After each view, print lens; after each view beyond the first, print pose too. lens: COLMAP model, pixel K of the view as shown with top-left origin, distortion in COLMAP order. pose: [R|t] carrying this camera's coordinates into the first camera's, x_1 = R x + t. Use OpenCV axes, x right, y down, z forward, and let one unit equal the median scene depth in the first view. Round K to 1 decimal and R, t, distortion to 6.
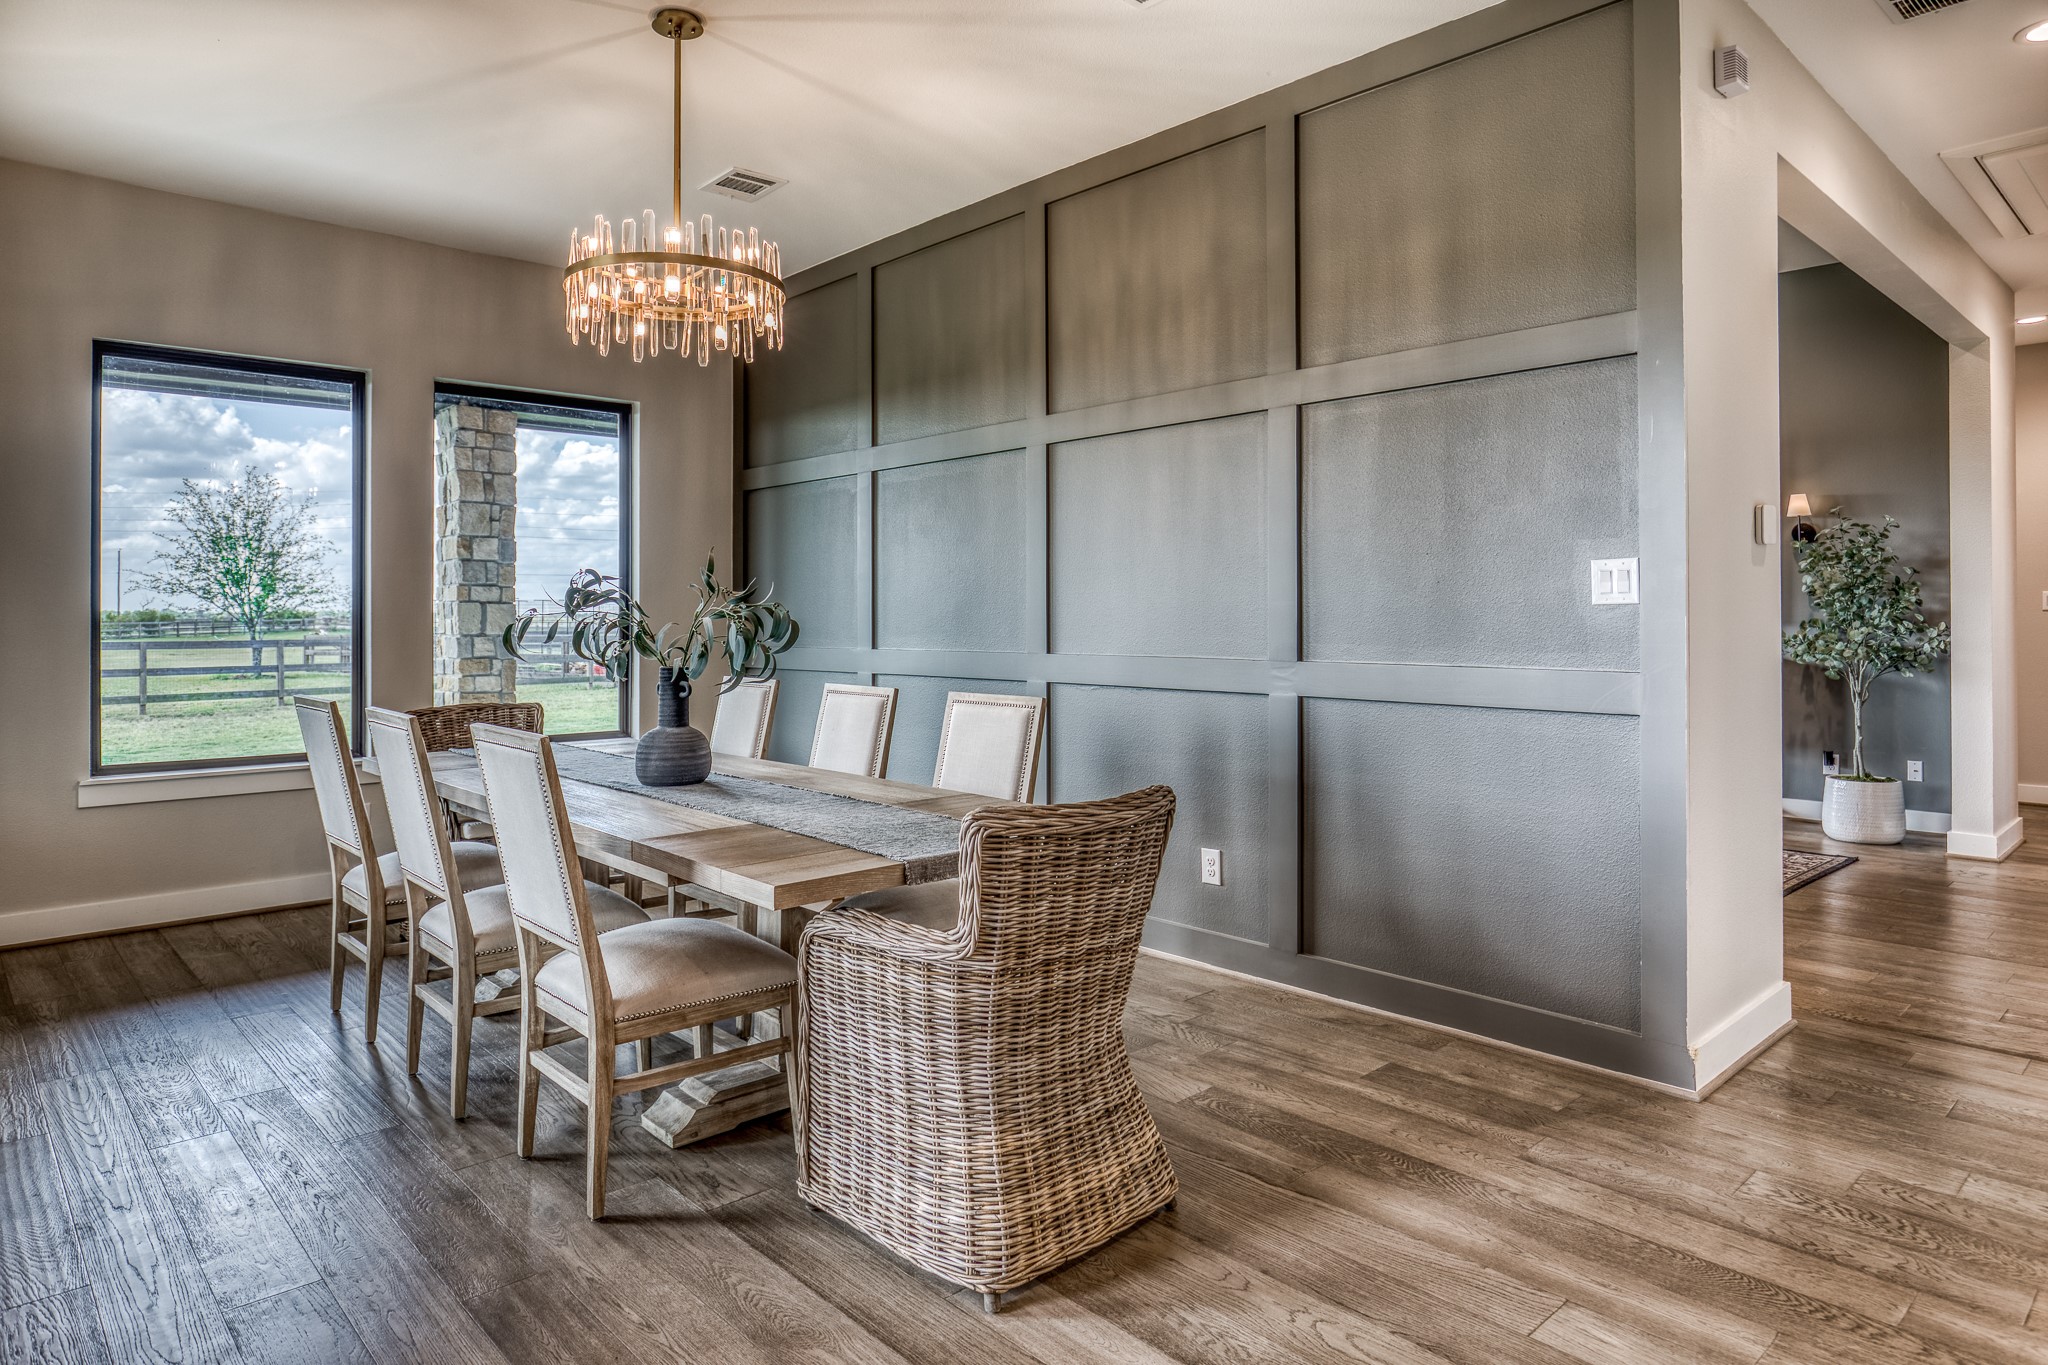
lens RADIAL K [[1185.4, 0, 978.3], [0, 1185.4, 607.5], [0, 0, 1]] dist [-0.014202, -0.001467]
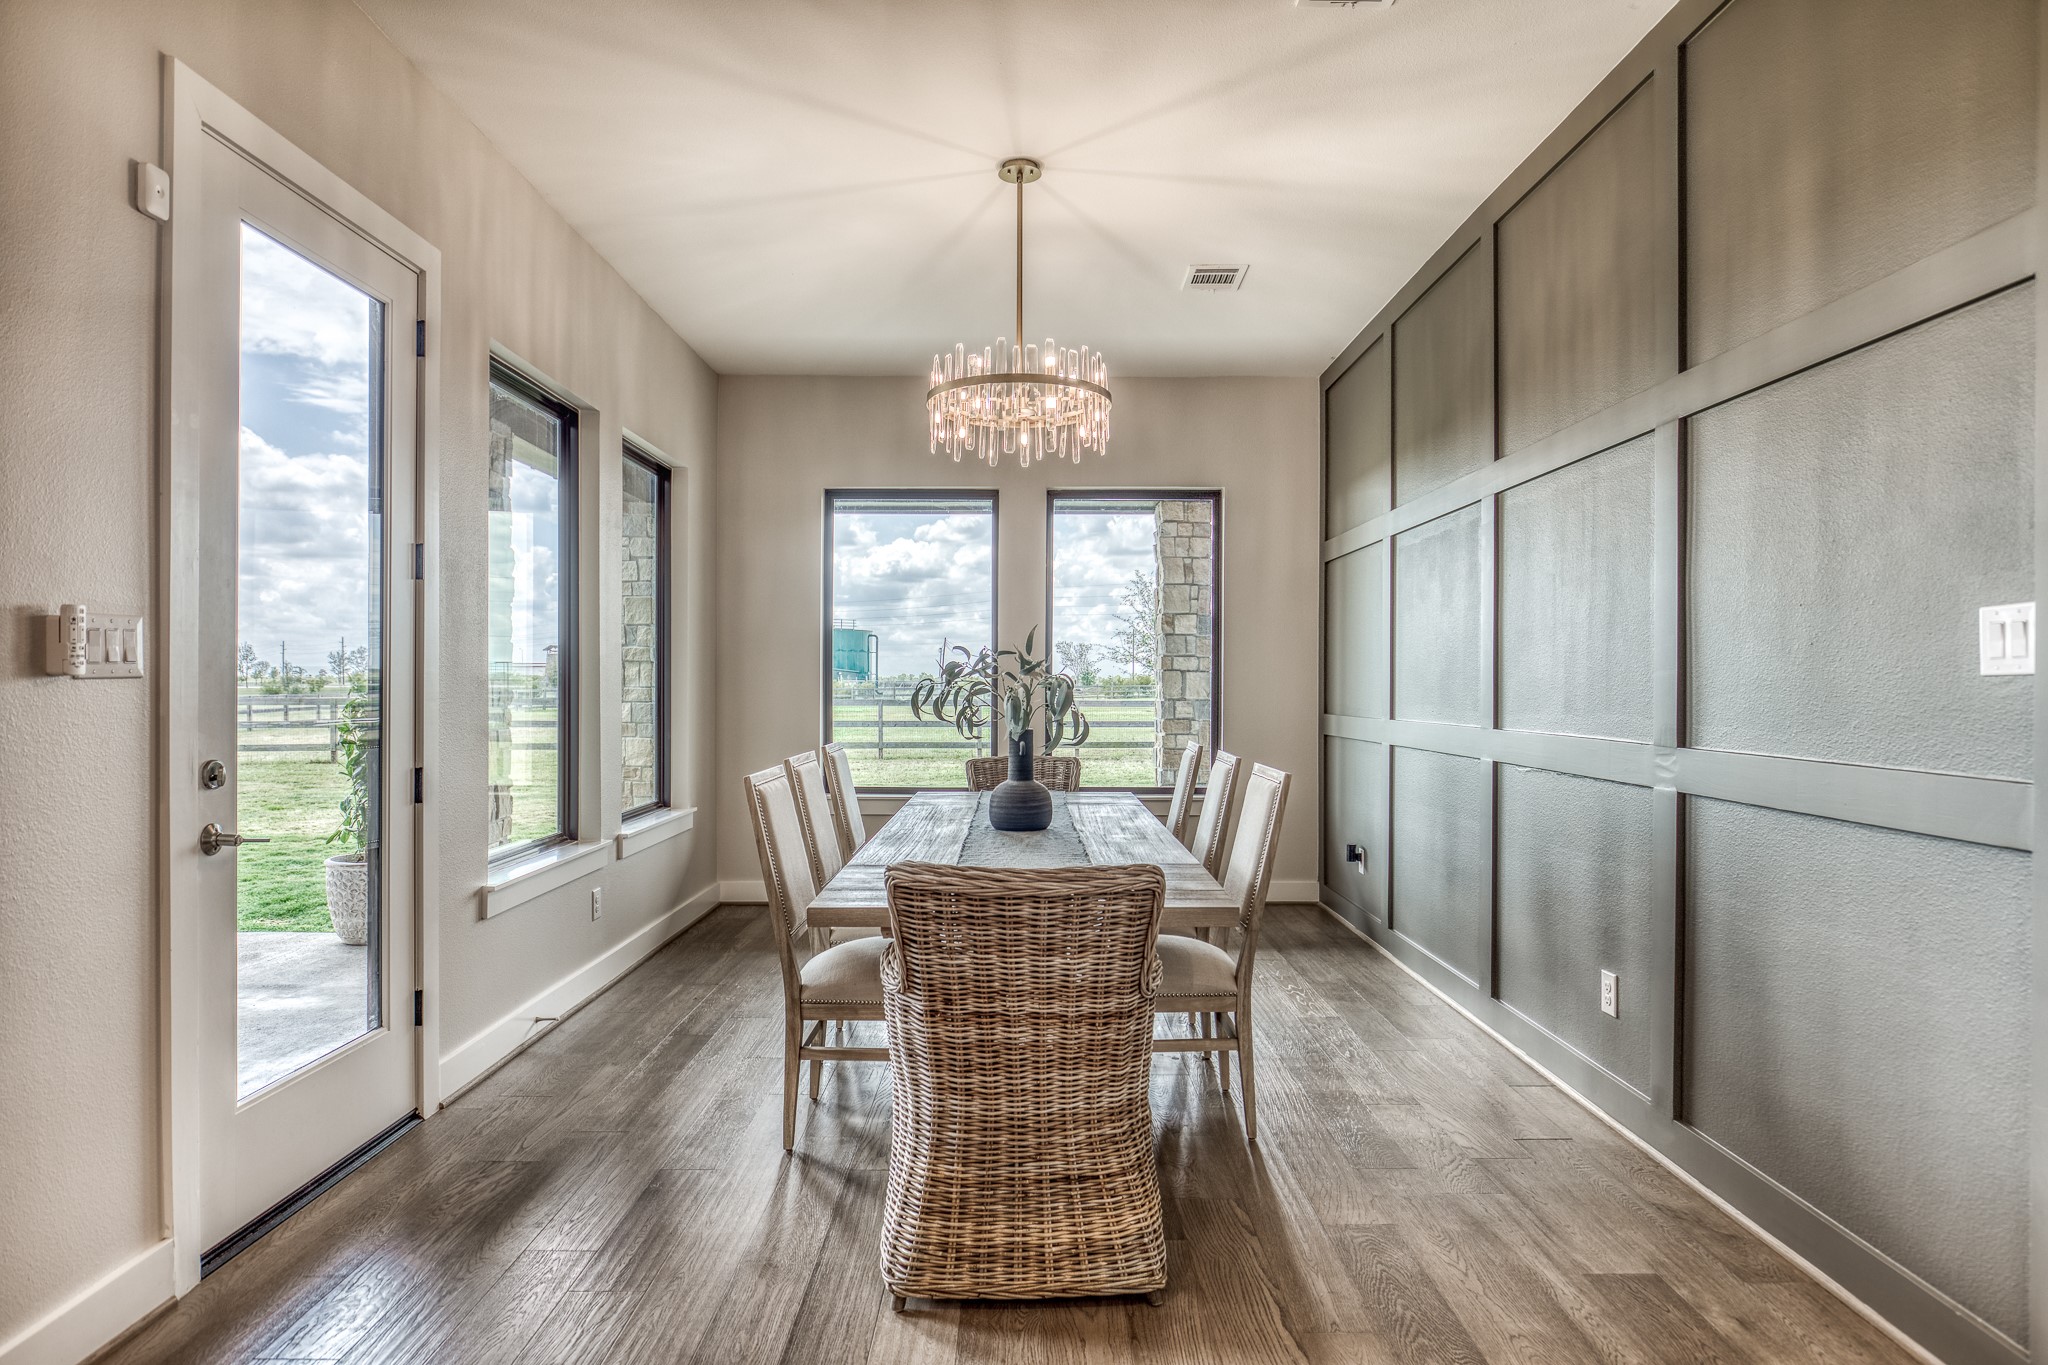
lens RADIAL K [[1144.0, 0, 1028.8], [0, 1144.0, 689.3], [0, 0, 1]] dist [-0.003021, 0.000412]
pose [[0.748354, 0.007094, -0.663262, 0.475943], [0.002311, 0.999909, 0.013302, -0.004143], [0.663296, -0.011488, 0.748269, 0.160899]]
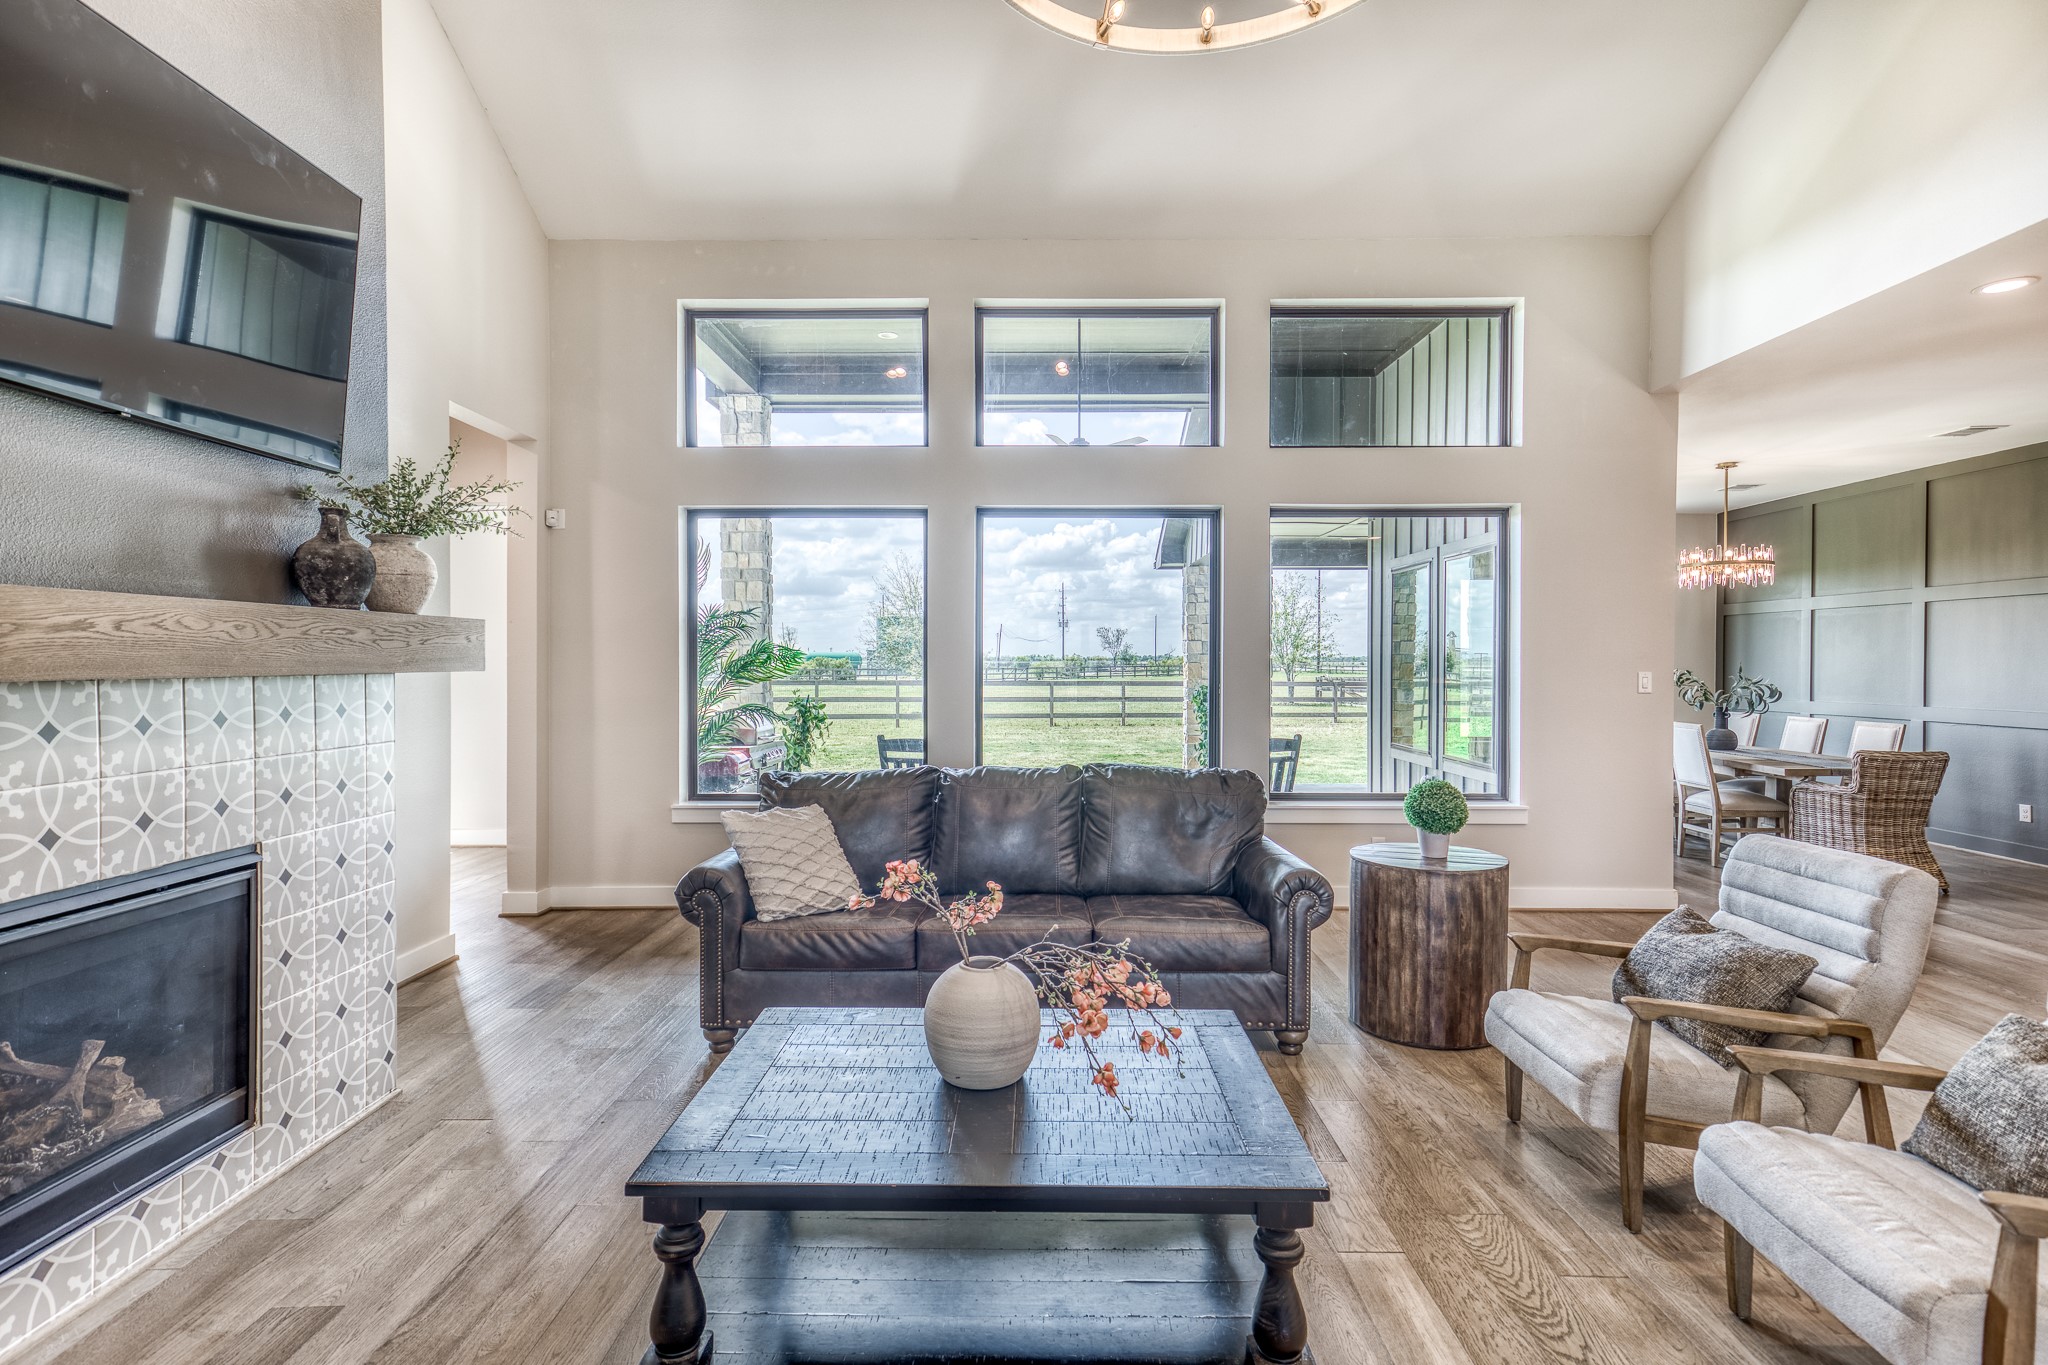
lens RADIAL K [[998.3, 0, 1022.1], [0, 998.3, 677.0], [0, 0, 1]] dist [0.003072, 0.000515]
pose [[0.738174, 0.012979, -0.674486, 0.096514], [0.003660, 0.999723, 0.023244, -0.071763], [0.674601, -0.019627, 0.737922, -1.663228]]
